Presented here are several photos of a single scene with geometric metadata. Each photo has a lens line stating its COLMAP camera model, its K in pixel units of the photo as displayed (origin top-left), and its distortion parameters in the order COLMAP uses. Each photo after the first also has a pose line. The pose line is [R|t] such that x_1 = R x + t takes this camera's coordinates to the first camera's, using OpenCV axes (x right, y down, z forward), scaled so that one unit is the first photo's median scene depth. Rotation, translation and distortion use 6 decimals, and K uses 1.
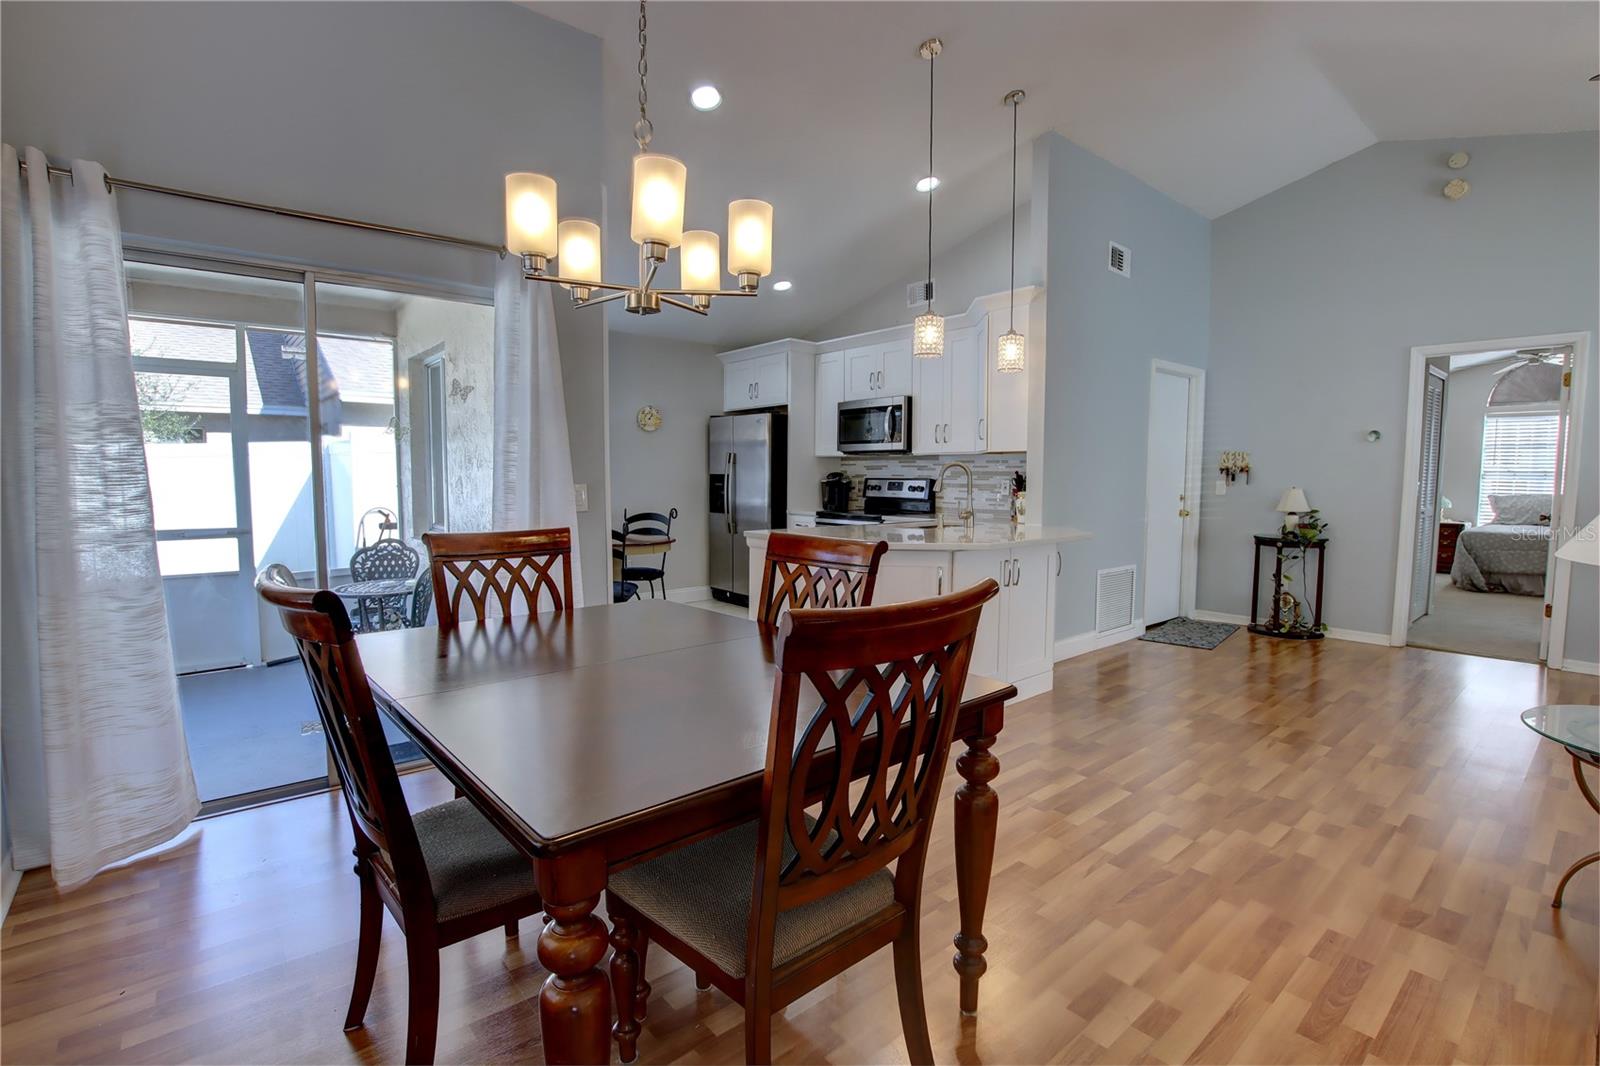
lens RADIAL K [[746.8, 0, 820.7], [0, 746.8, 539.0], [0, 0, 1]] dist [-0.025874, -0.001199]
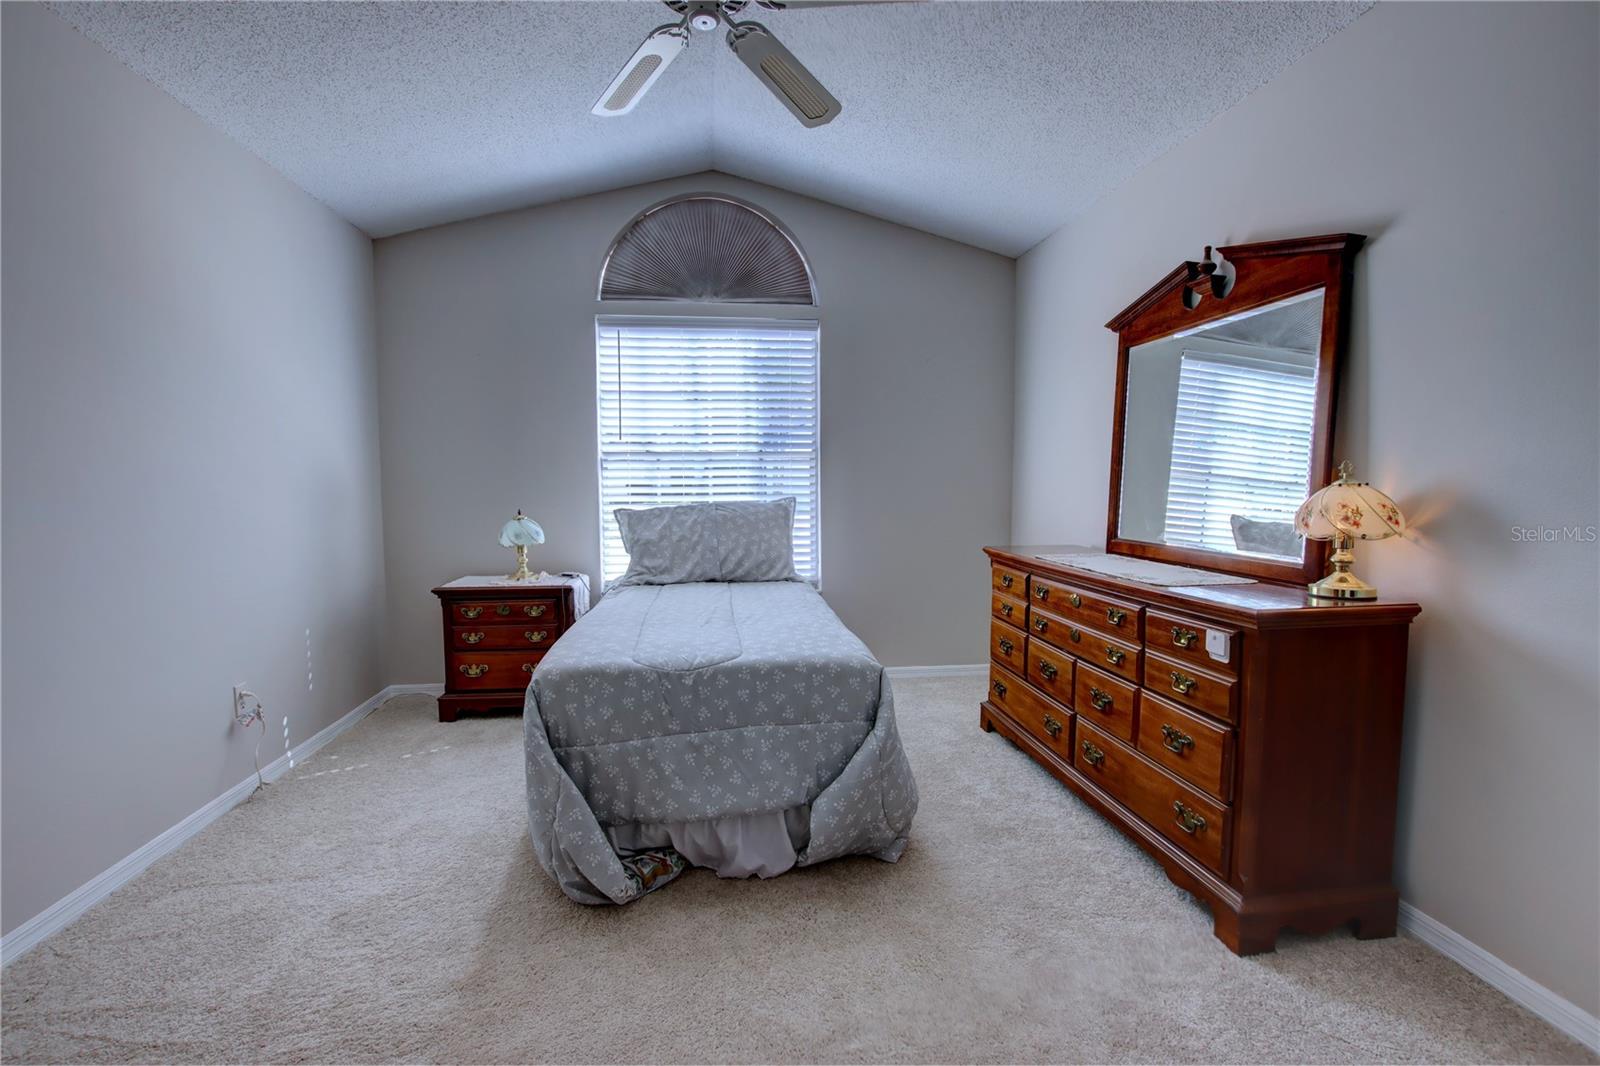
lens RADIAL K [[746.8, 0, 798.5], [0, 746.8, 537.3], [0, 0, 1]] dist [-0.025874, -0.001199]
pose [[0.566099, -0.074398, 0.820973, 0.661265], [0.072384, 0.996558, 0.040398, -0.056340], [-0.821153, 0.036556, 0.569536, 0.713110]]
